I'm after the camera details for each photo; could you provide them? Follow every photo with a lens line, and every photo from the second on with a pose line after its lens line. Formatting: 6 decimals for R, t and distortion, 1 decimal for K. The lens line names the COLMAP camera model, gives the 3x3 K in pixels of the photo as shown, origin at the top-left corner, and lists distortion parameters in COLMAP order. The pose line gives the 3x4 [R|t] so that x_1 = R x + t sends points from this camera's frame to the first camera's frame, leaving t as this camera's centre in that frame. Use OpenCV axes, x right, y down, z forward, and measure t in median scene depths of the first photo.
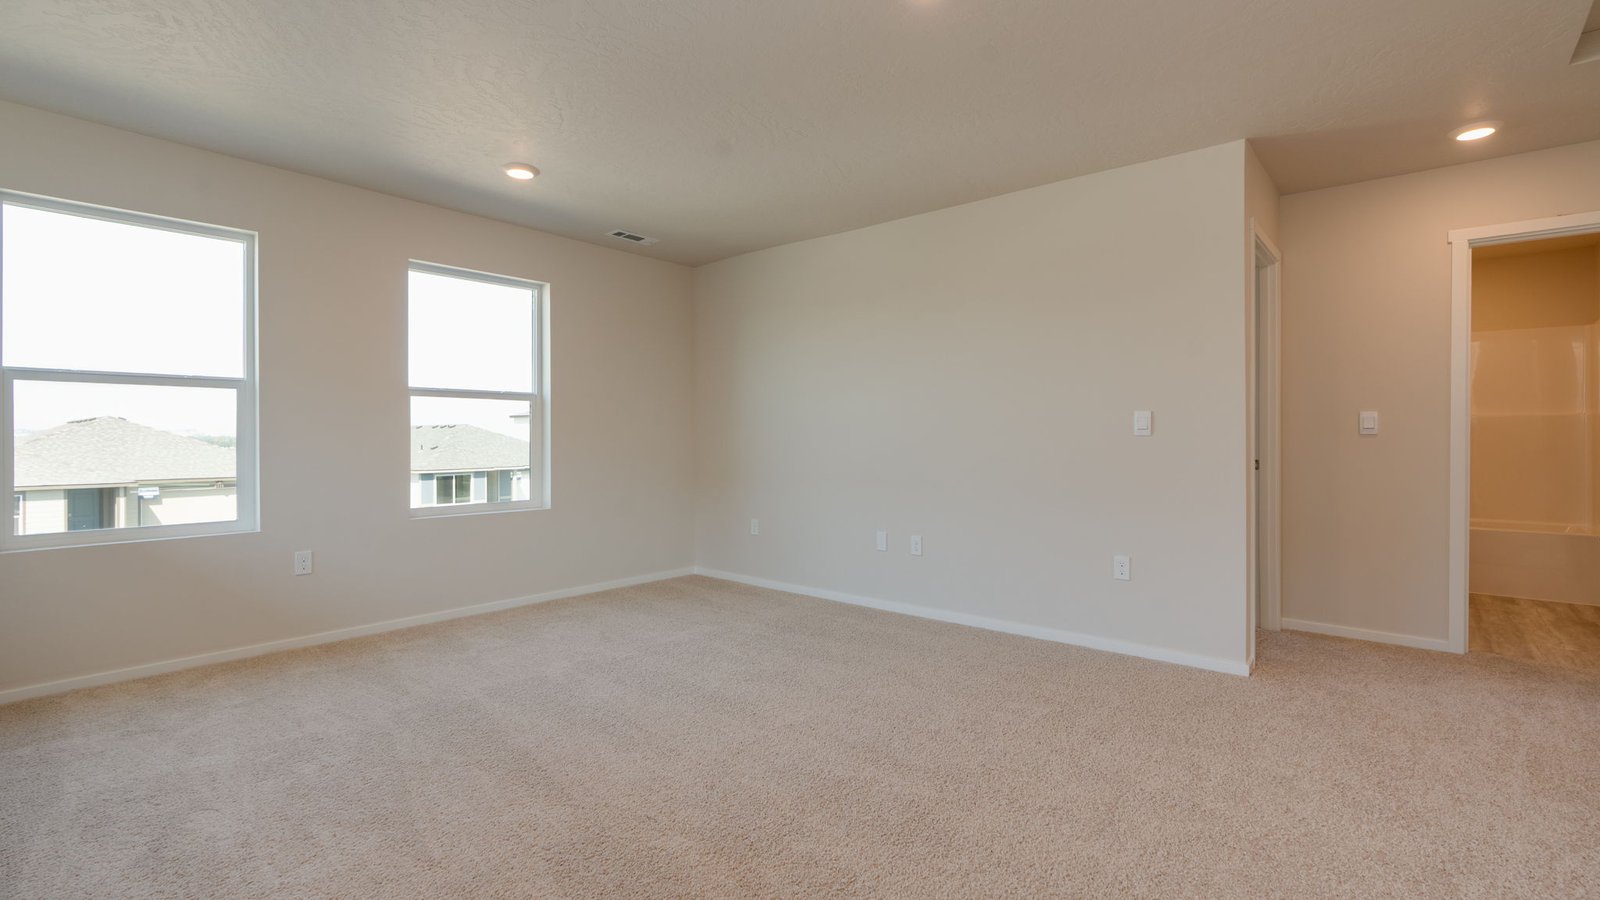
lens RADIAL K [[731.7, 0, 796.1], [0, 731.7, 442.6], [0, 0, 1]] dist [-0.001555, 0.000322]
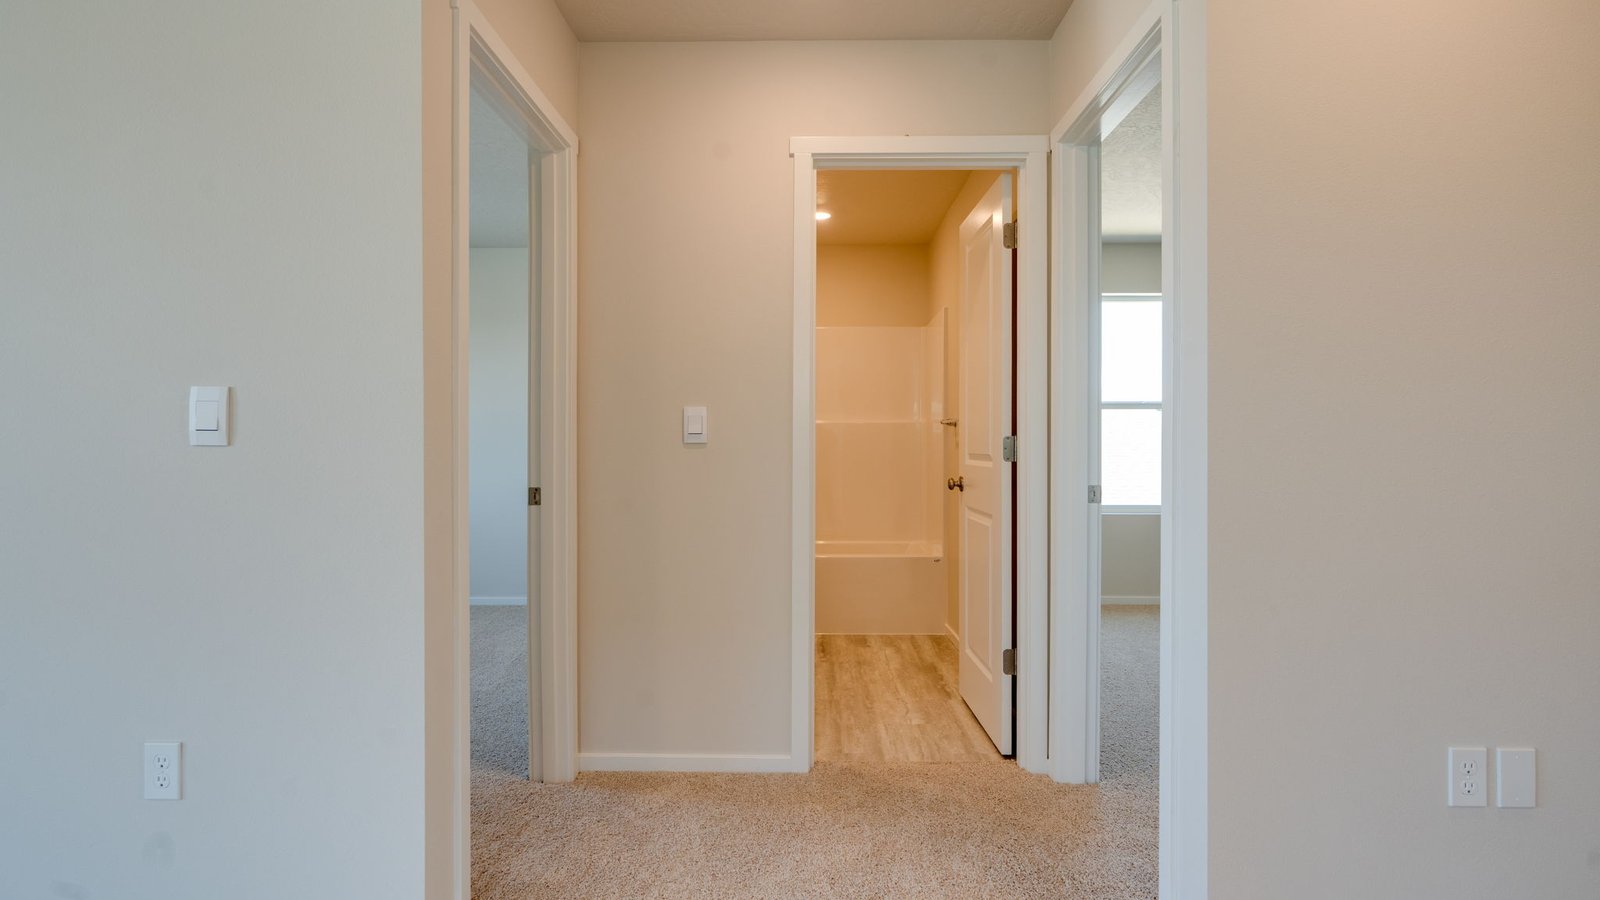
lens RADIAL K [[716.3, 0, 799.8], [0, 716.3, 442.7], [0, 0, 1]] dist [-0.004419, 0.001287]
pose [[0.780668, 0.002472, 0.624941, 0.468388], [0.001198, 0.999984, -0.005452, -0.008245], [-0.624944, 0.005005, 0.780653, 0.463328]]
